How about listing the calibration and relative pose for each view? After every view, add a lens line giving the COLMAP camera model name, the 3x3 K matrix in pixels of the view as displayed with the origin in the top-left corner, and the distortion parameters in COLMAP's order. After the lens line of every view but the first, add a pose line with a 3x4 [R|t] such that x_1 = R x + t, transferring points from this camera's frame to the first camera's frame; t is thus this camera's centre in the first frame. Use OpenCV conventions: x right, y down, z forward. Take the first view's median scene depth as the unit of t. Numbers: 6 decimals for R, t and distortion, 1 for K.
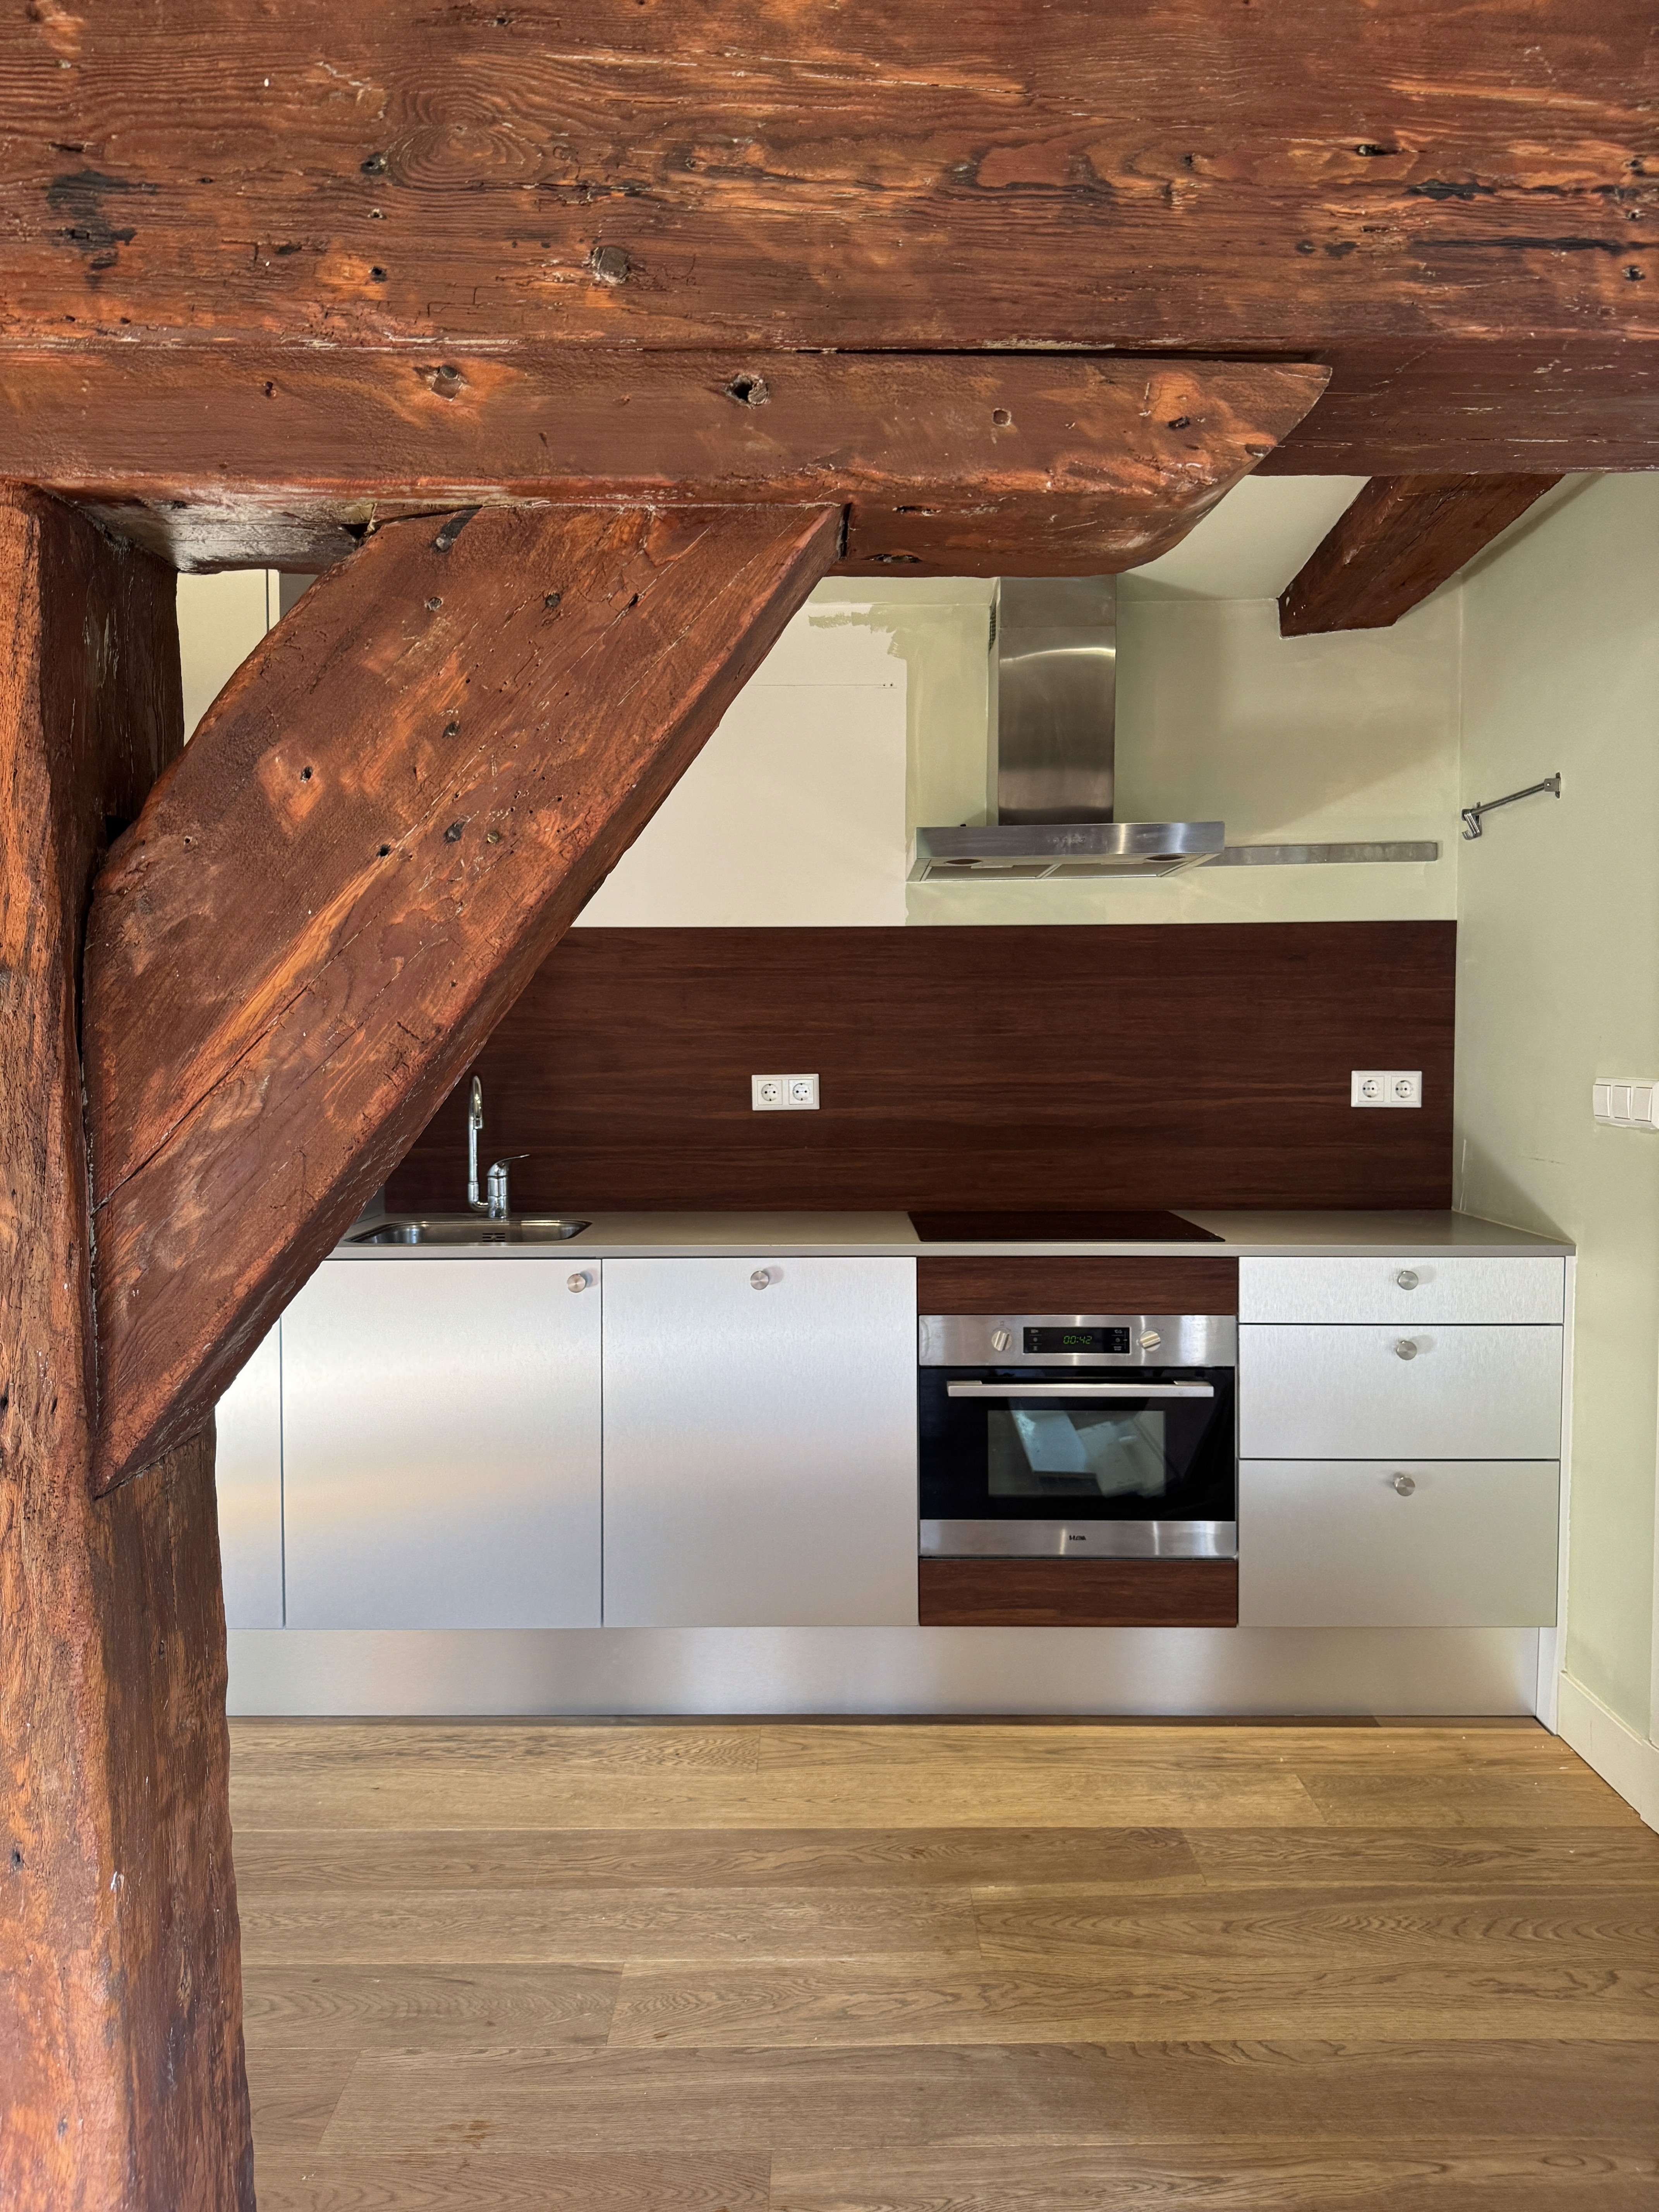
lens RADIAL K [[1562.4, 0, 841.7], [0, 1562.4, 1105.2], [0, 0, 1]] dist [0.003465, -0.004582]
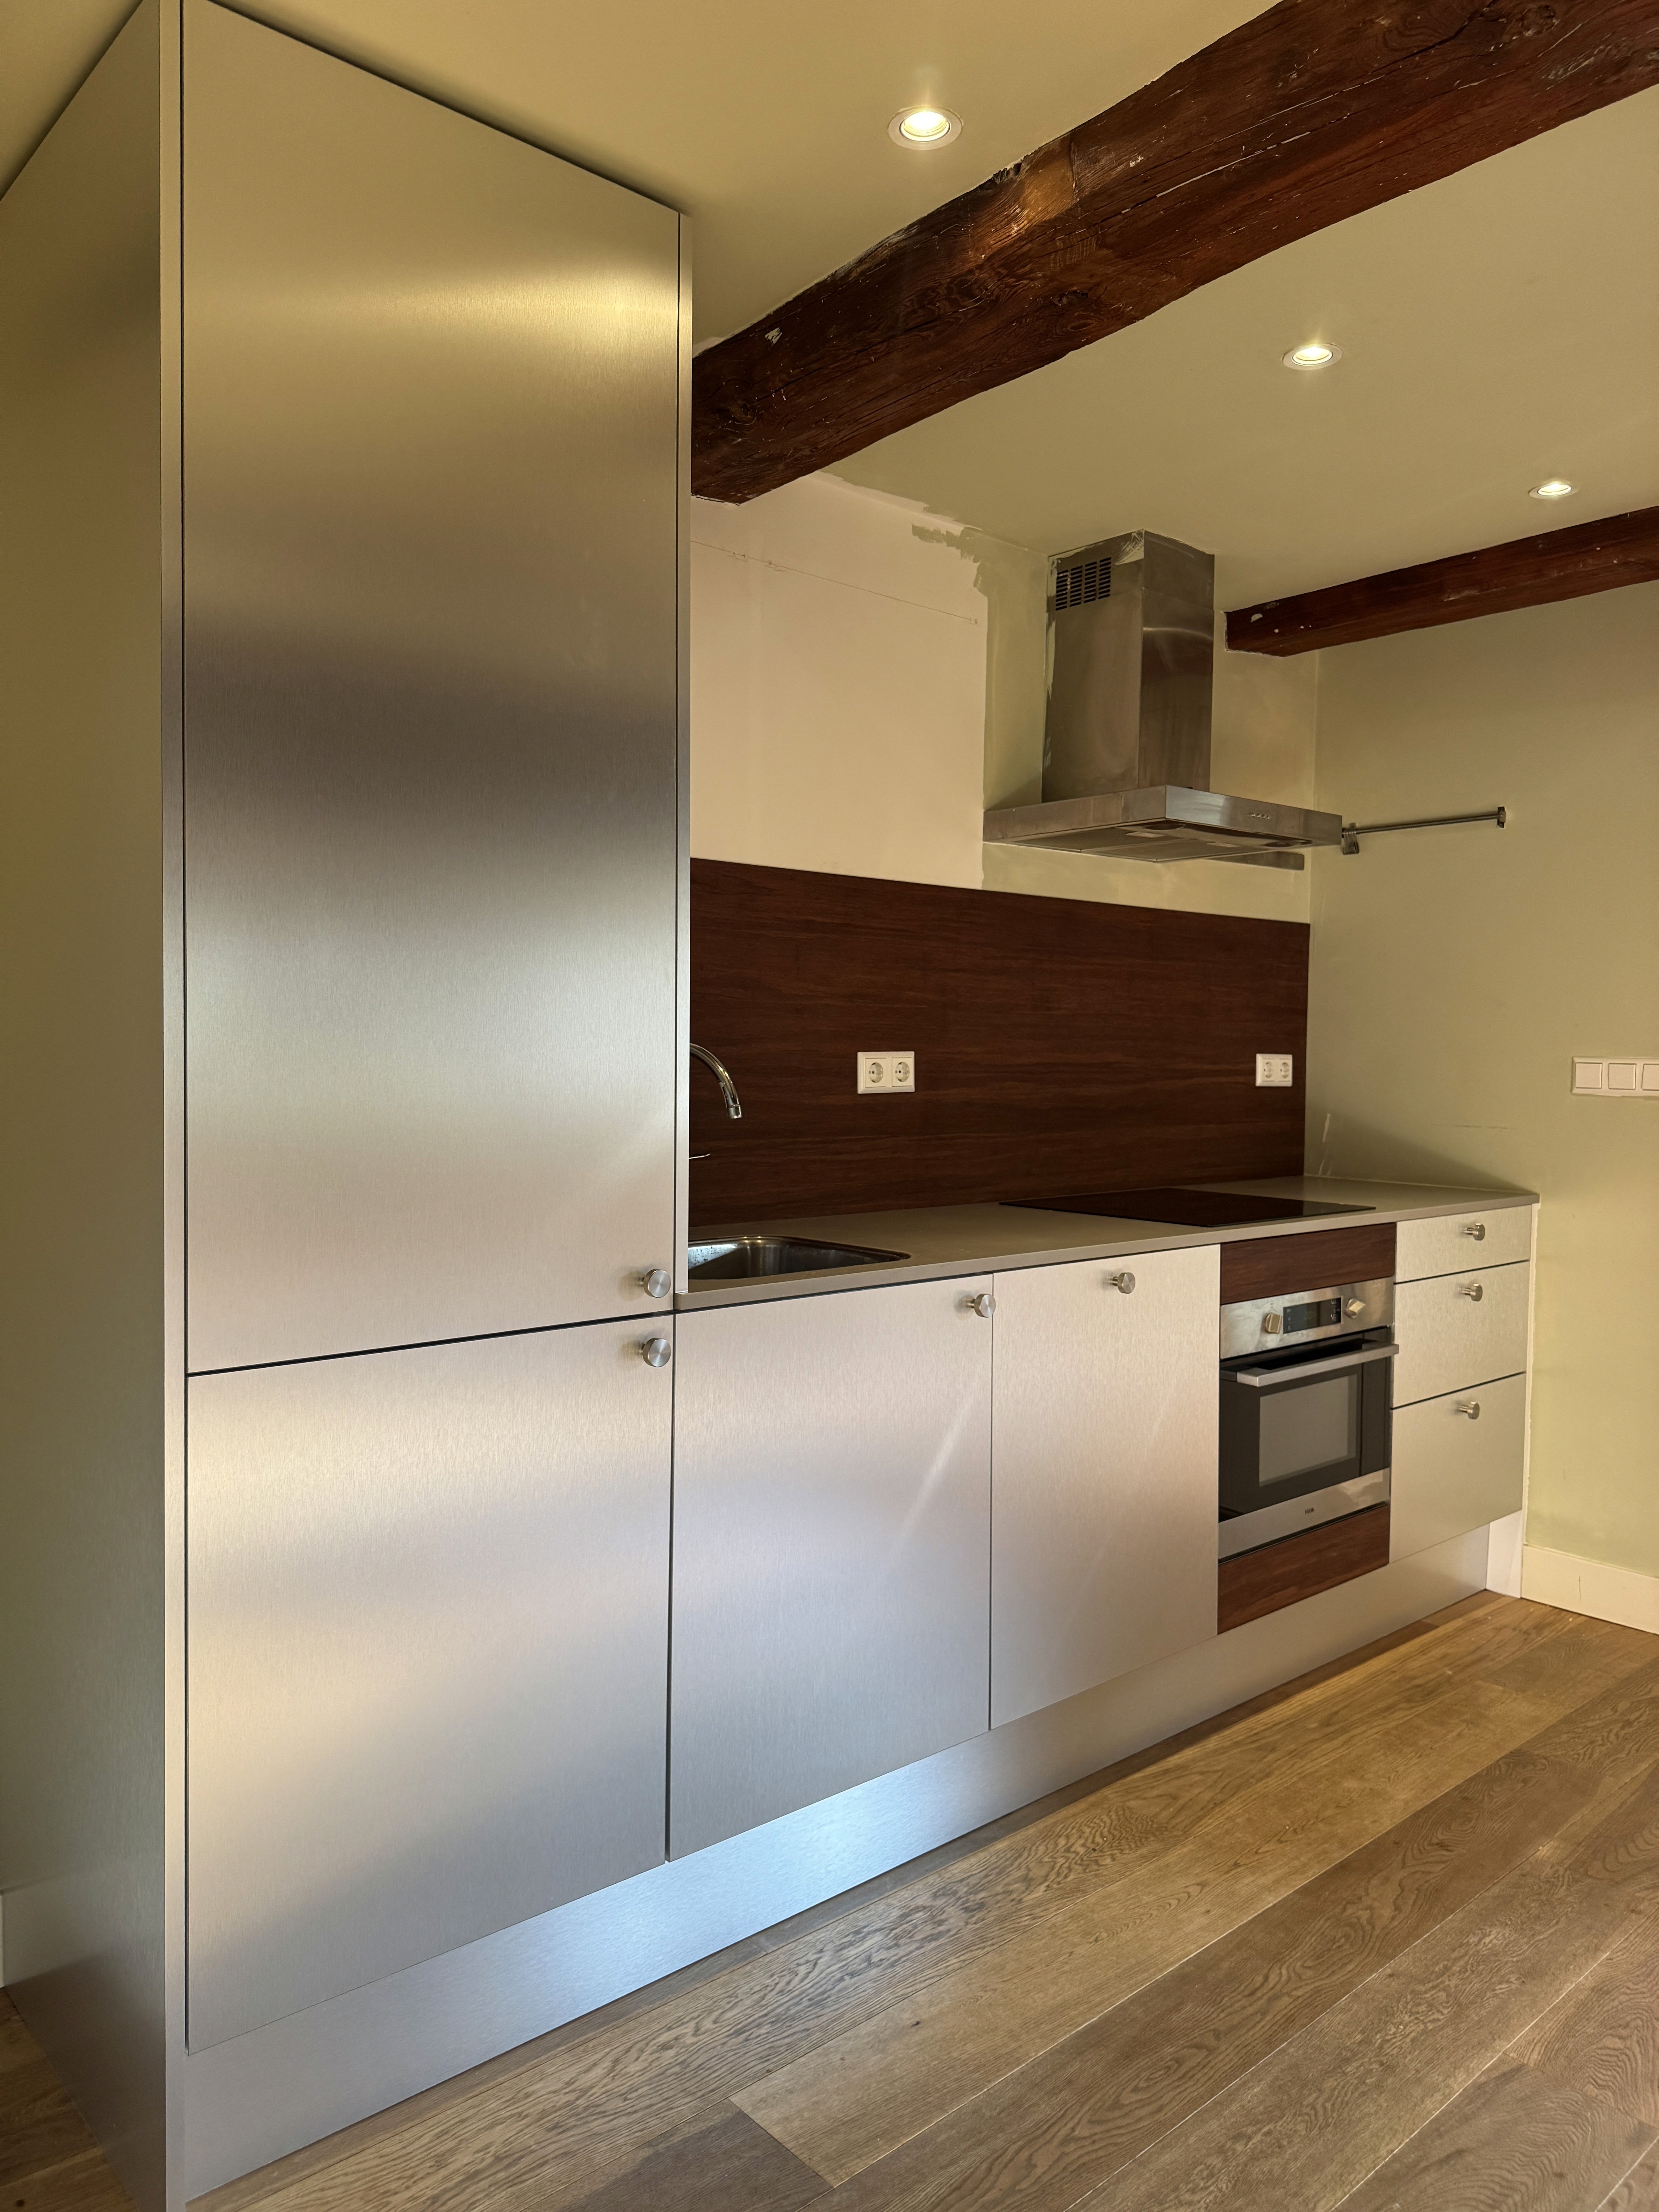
lens RADIAL K [[1562.4, 0, 835.5], [0, 1562.4, 1111.0], [0, 0, 1]] dist [0.003465, -0.004582]
pose [[0.743823, -0.015376, 0.668199, -0.749645], [0.012402, 0.999881, 0.009203, 0.005430], [-0.668261, 0.001442, 0.743925, 0.450561]]
